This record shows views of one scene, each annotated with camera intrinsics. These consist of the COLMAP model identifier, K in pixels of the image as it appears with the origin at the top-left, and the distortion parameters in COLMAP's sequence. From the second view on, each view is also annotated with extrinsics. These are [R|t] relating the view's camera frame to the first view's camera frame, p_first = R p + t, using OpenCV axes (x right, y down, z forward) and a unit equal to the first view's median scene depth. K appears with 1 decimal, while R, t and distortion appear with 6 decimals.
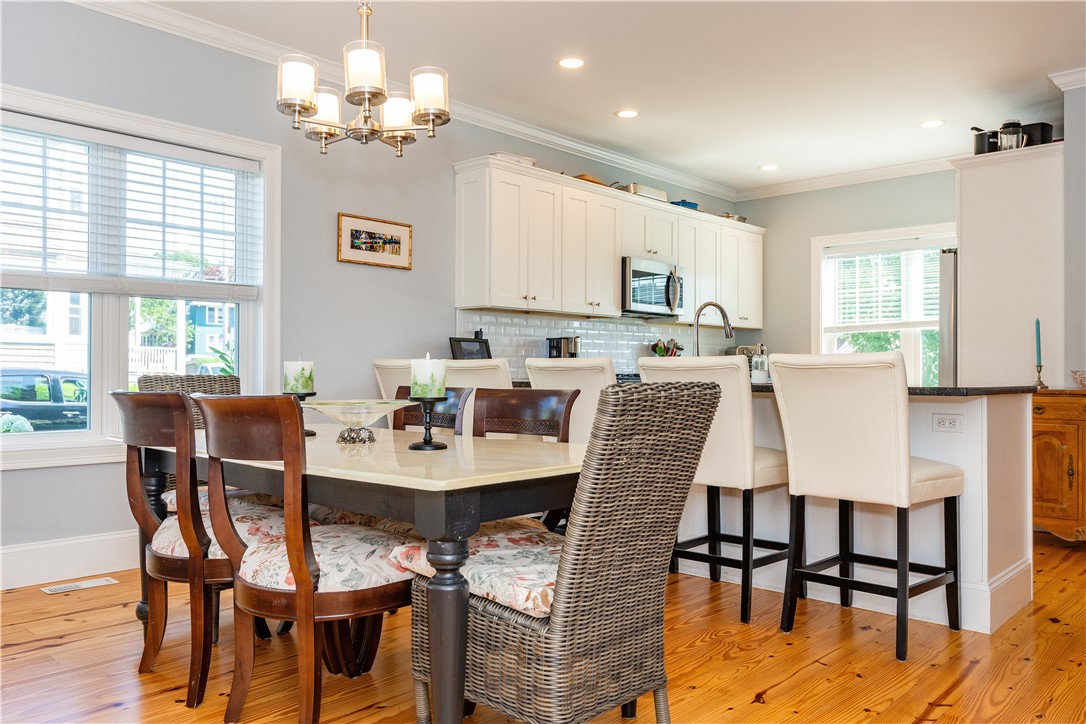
lens RADIAL K [[876.9, 0, 525.9], [0, 876.9, 344.6], [0, 0, 1]] dist [0.019619, 0.000265]
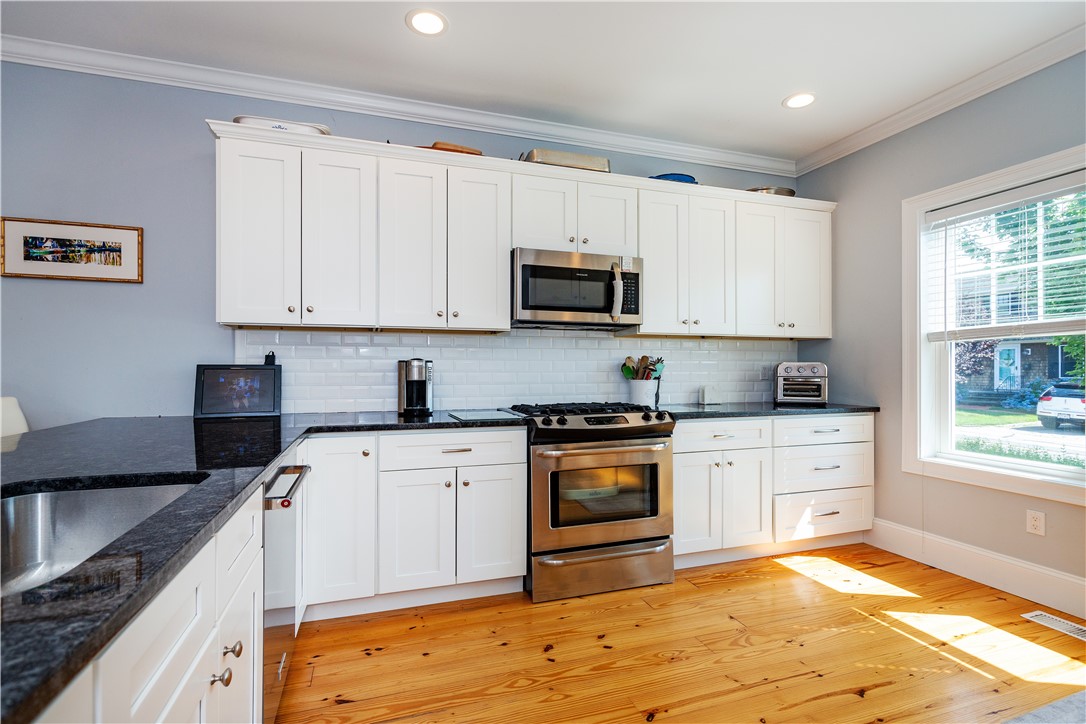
lens RADIAL K [[492.4, 0, 521.9], [0, 492.4, 364.9], [0, 0, 1]] dist [-0.004879, 0.003466]
pose [[0.855789, -0.005612, -0.517294, 0.415304], [0.016701, 0.999720, 0.016784, -0.011351], [0.517055, -0.023003, 0.855643, 0.810867]]
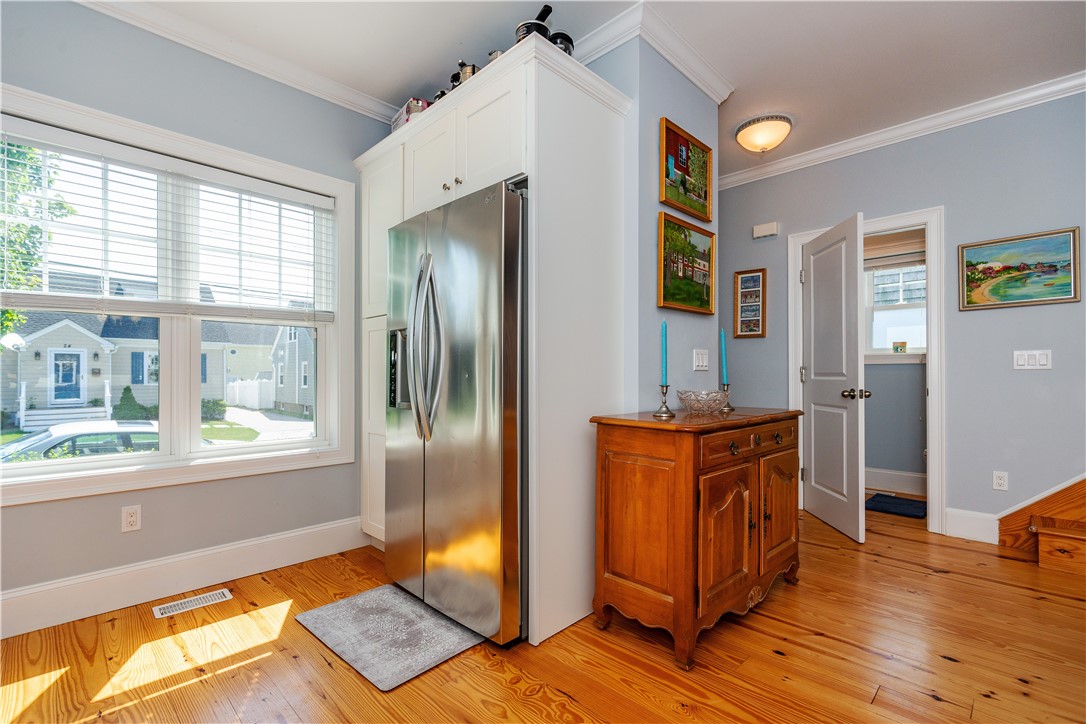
lens RADIAL K [[492.4, 0, 611.1], [0, 492.4, 375.2], [0, 0, 1]] dist [-0.004879, 0.003466]
pose [[0.000458, -0.001474, 0.999999, 0.187544], [-0.024581, 0.999697, 0.001484, 0.016479], [-0.999698, -0.024582, 0.000421, 1.025581]]
